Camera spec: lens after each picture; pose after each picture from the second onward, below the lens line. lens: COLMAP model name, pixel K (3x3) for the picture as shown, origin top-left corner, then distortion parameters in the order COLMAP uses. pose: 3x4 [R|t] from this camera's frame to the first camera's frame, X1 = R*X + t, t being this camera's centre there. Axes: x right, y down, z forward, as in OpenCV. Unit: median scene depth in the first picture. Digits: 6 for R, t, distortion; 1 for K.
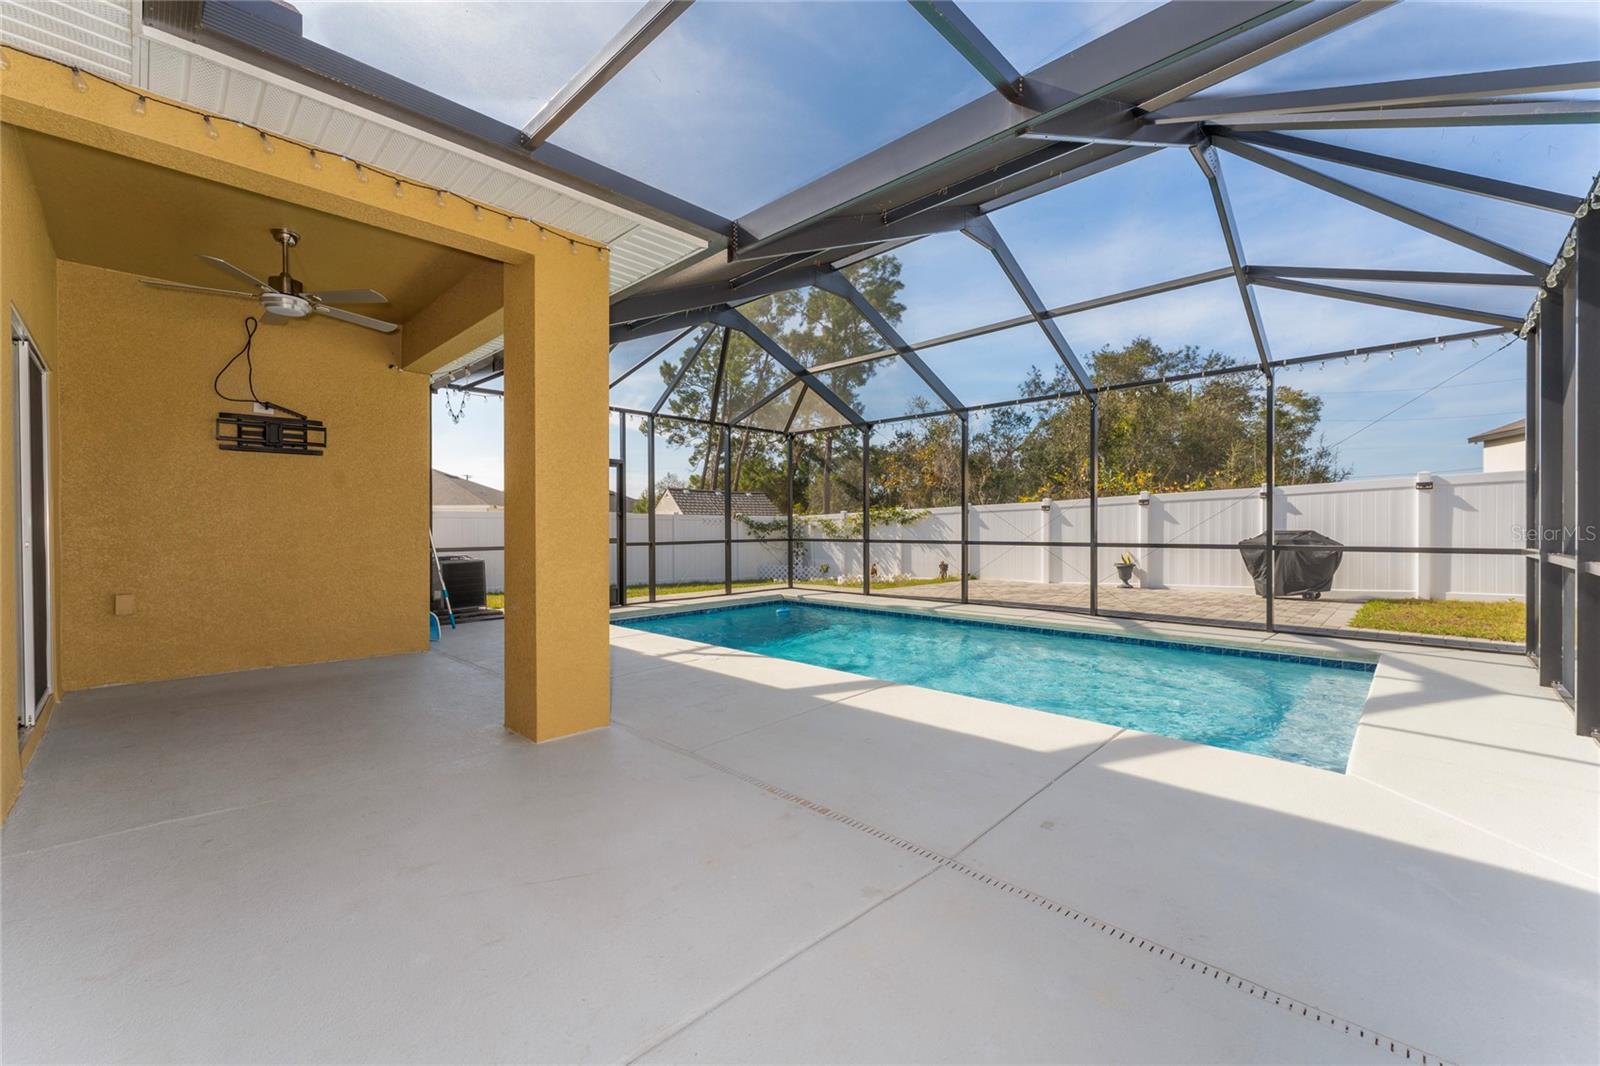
lens RADIAL K [[648.3, 0, 795.3], [0, 648.3, 533.4], [0, 0, 1]] dist [0.001961, 0.000105]
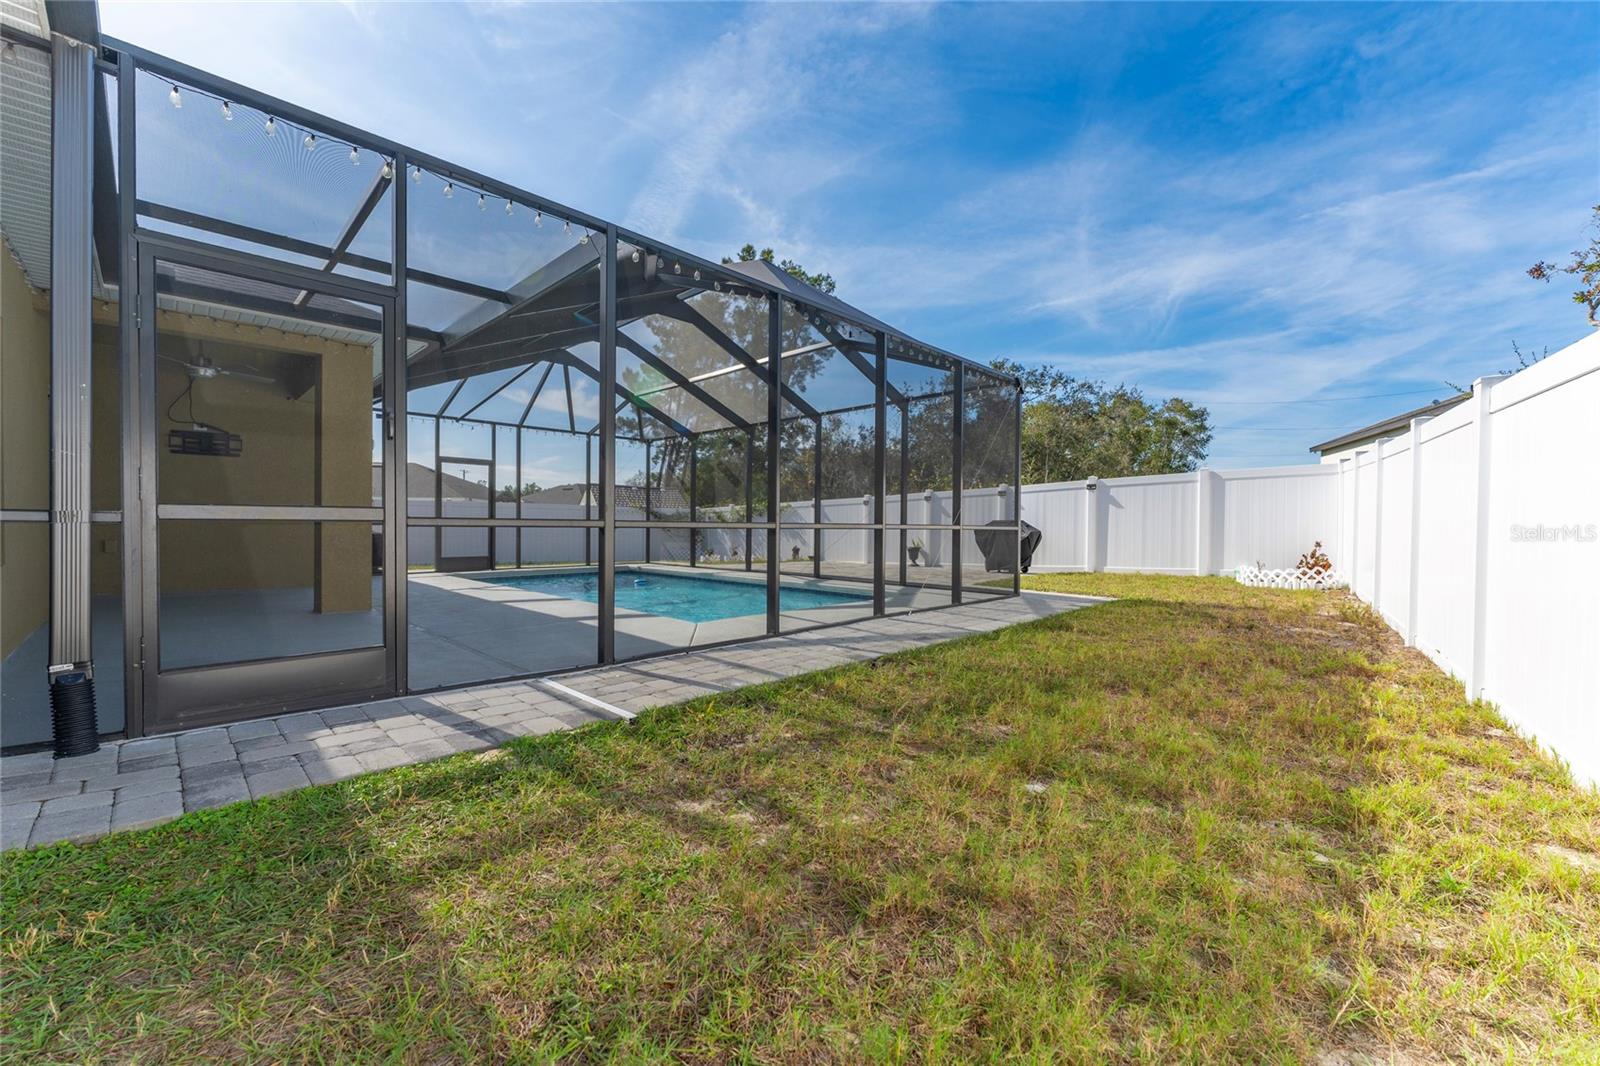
lens RADIAL K [[645.6, 0, 795.1], [0, 645.6, 520.8], [0, 0, 1]] dist [-0.002683, -0.000210]
pose [[0.999879, 0.012174, -0.009679, 0.351417], [-0.012333, 0.999787, -0.016555, 0.024270], [0.009475, 0.016672, 0.999816, -0.299608]]
